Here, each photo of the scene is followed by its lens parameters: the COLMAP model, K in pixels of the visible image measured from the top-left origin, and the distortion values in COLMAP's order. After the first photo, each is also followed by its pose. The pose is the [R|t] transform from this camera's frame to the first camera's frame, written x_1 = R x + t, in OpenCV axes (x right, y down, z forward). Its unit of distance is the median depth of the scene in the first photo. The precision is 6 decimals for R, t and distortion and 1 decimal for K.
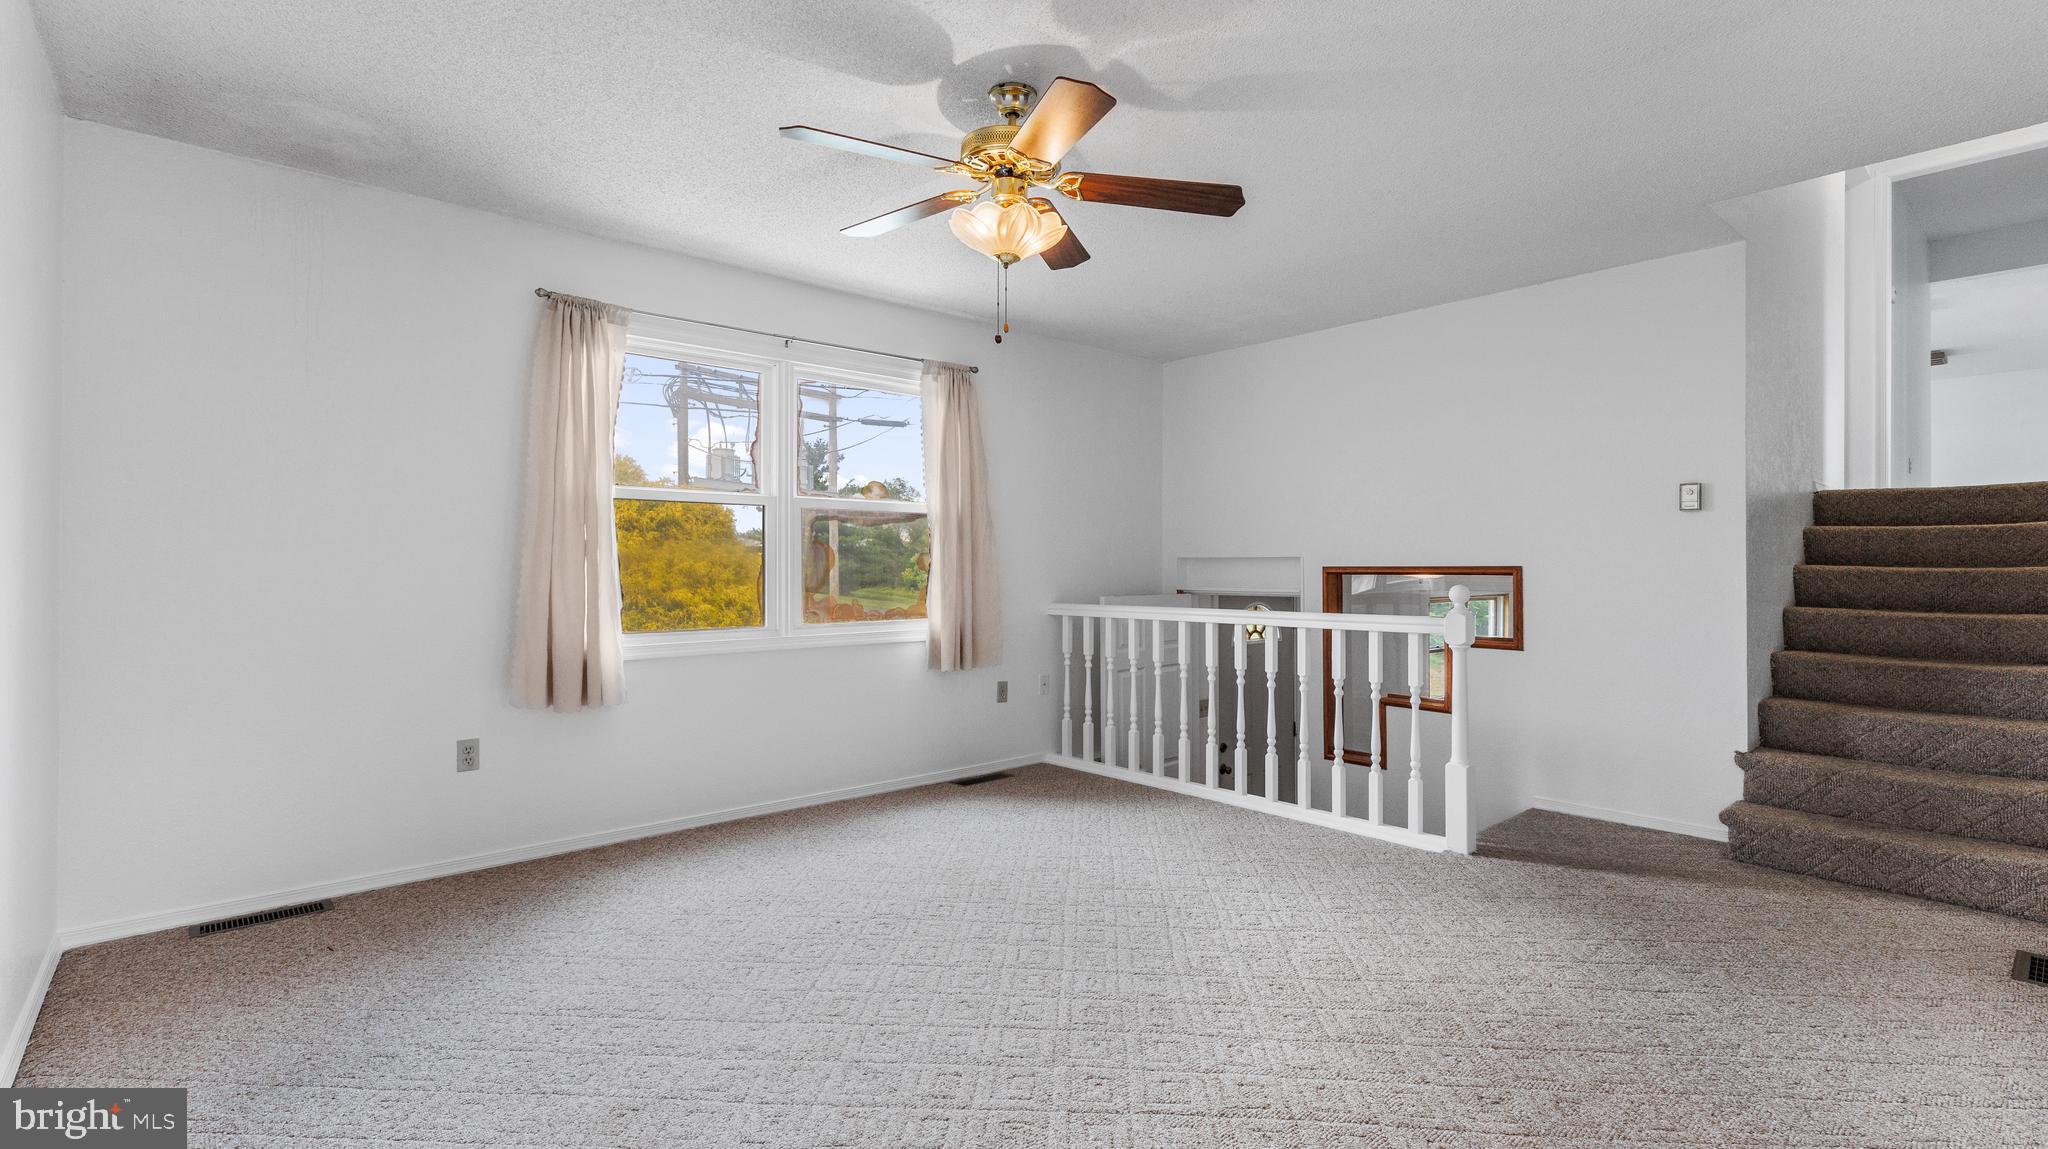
lens RADIAL K [[937.0, 0, 1032.7], [0, 937.0, 556.3], [0, 0, 1]] dist [0.012337, -0.001538]
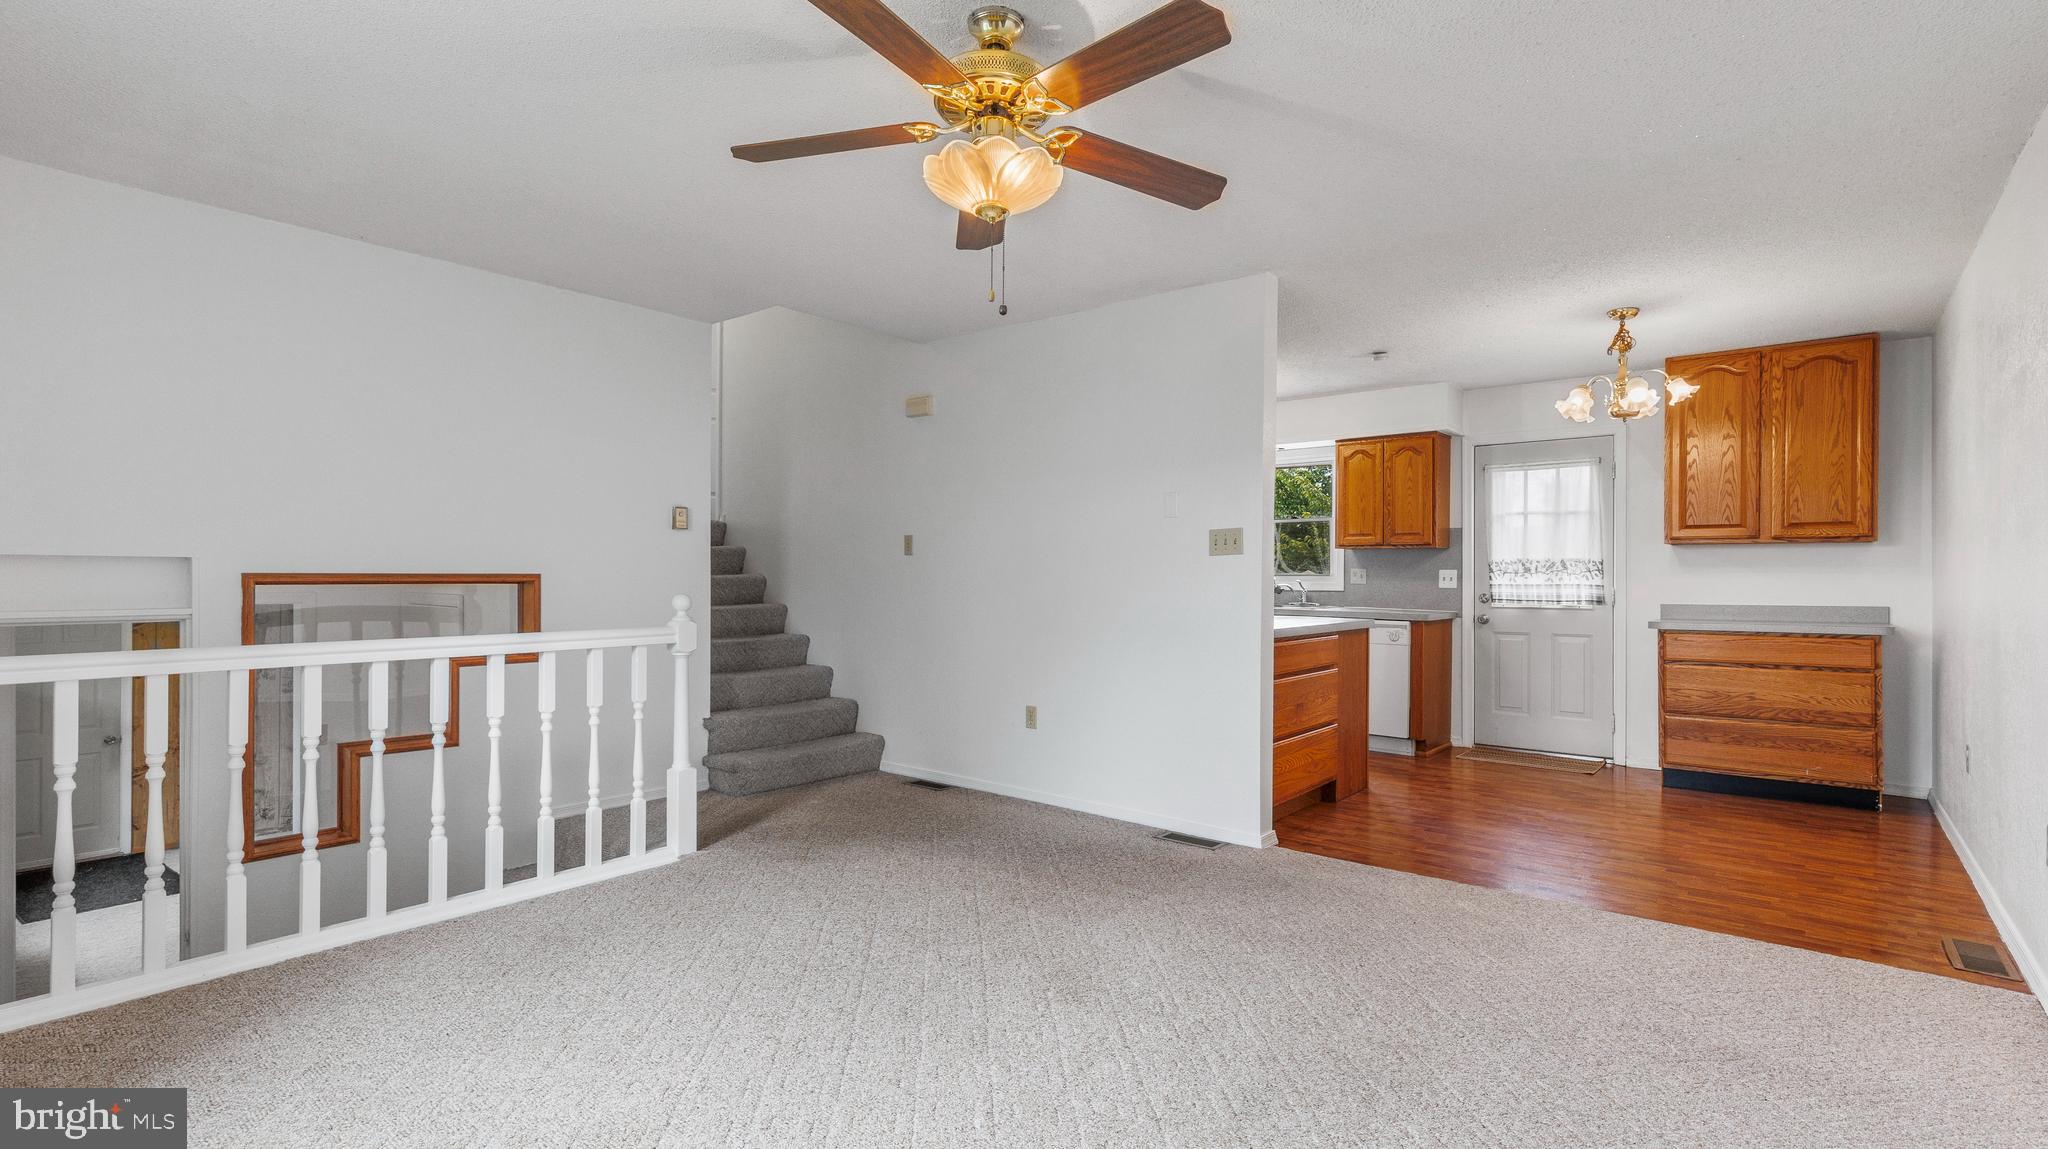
lens RADIAL K [[937.0, 0, 1030.6], [0, 937.0, 573.3], [0, 0, 1]] dist [0.012337, -0.001538]
pose [[-0.134859, 0.003854, 0.990857, -0.527138], [-0.004143, 0.999981, -0.004454, 0.012820], [-0.990856, -0.004706, -0.134840, 0.668144]]
